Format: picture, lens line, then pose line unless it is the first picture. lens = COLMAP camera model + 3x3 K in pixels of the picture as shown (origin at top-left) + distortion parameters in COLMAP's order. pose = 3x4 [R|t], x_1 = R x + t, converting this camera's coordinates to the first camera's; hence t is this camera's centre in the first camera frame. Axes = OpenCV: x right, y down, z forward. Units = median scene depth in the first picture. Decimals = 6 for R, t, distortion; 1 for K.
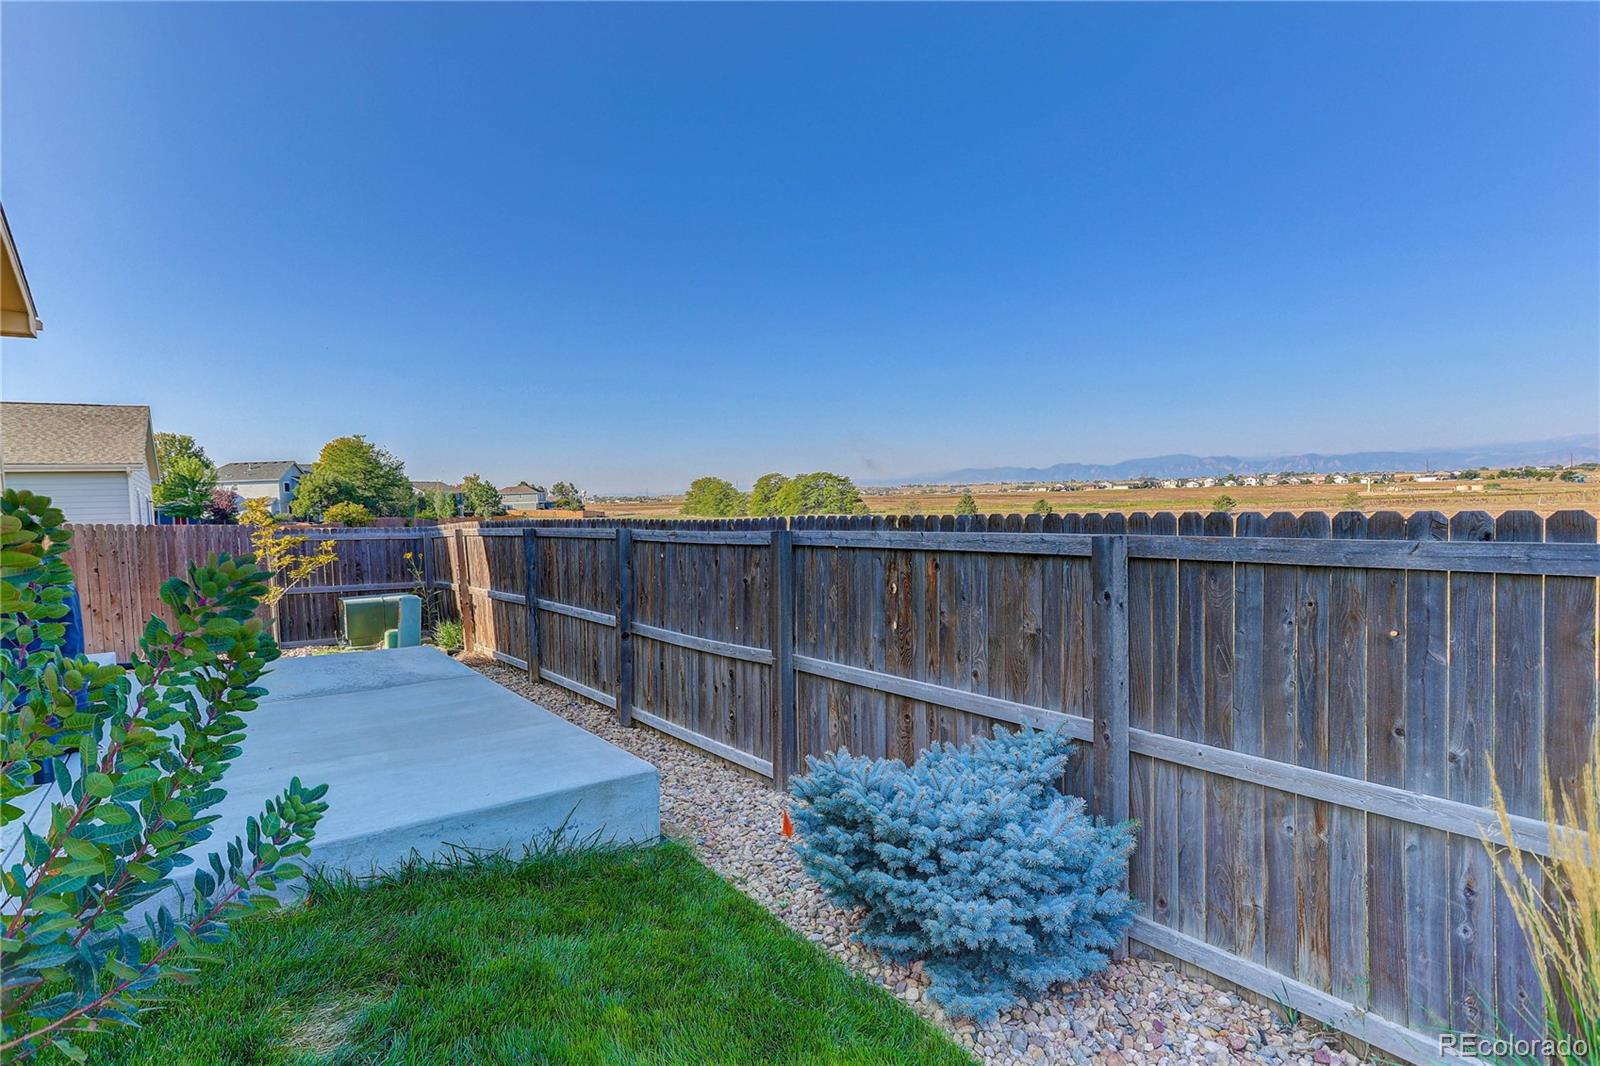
lens RADIAL K [[798.2, 0, 822.4], [0, 798.2, 523.8], [0, 0, 1]] dist [-0.041454, 0.000336]
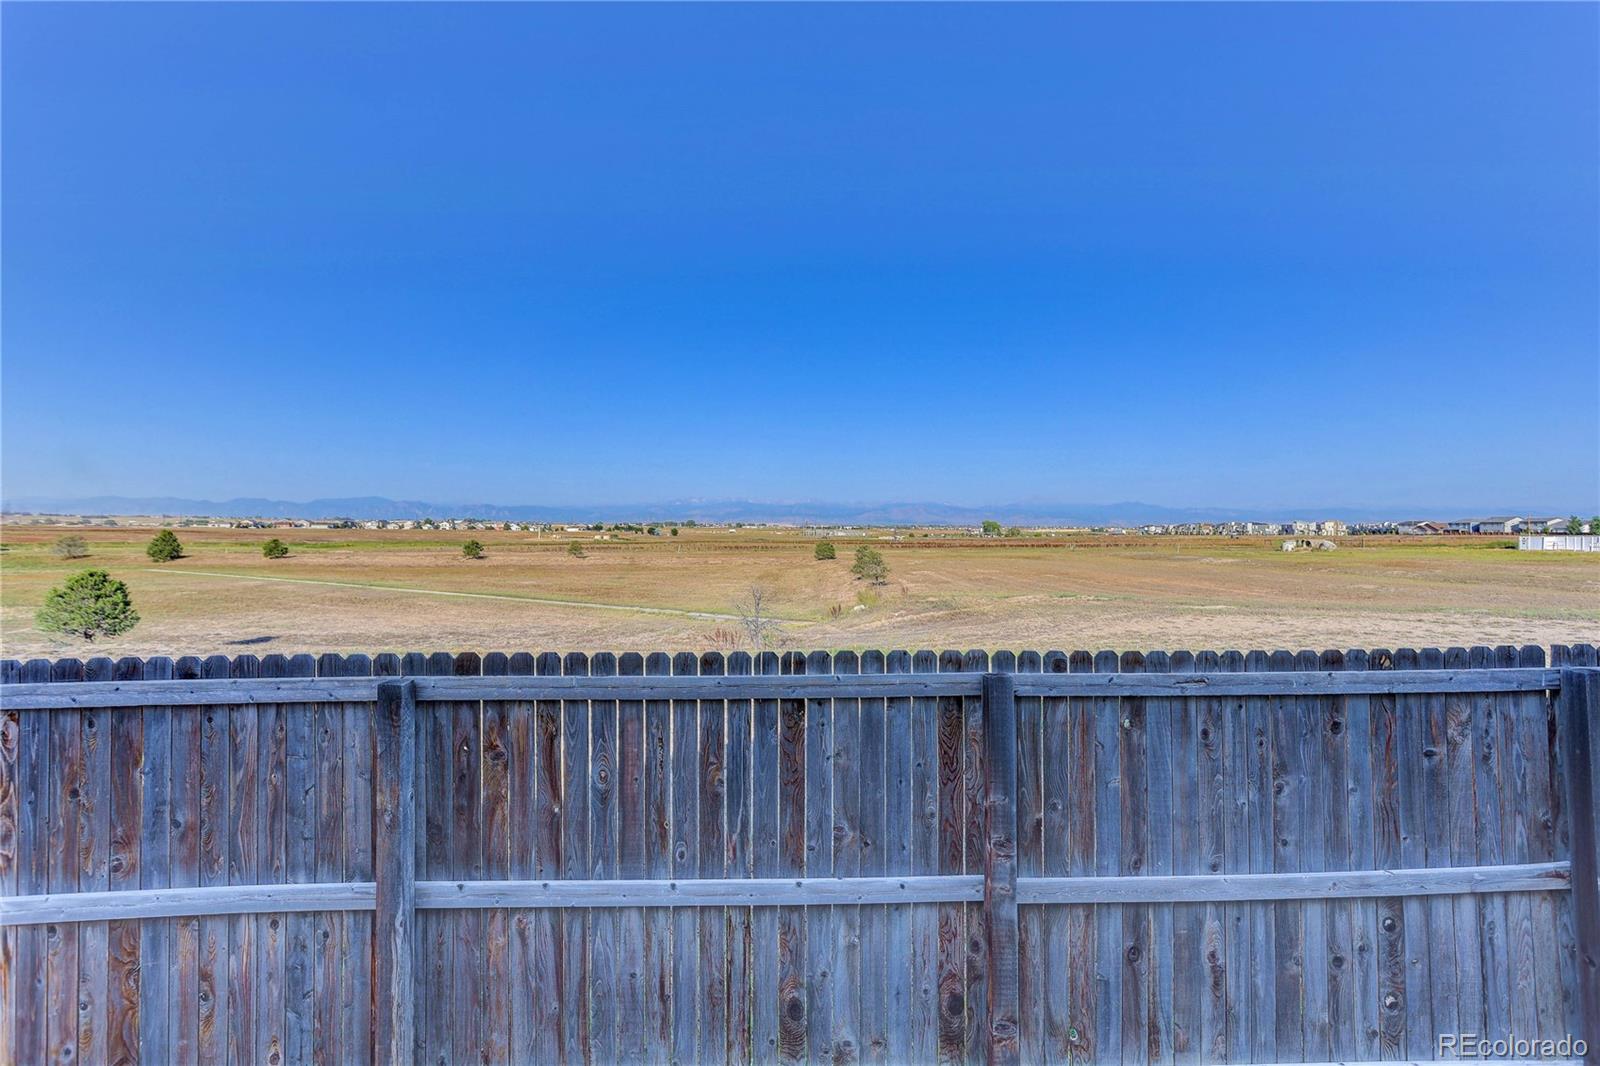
lens RADIAL K [[768.4, 0, 800.0], [0, 768.4, 651.6], [0, 0, 1]] dist [-0.040819, 0.031202]
pose [[0.579591, 0.008861, 0.814859, -0.326661], [0.005102, 0.999882, -0.014502, -0.000103], [-0.814891, 0.012563, 0.579477, 0.420665]]
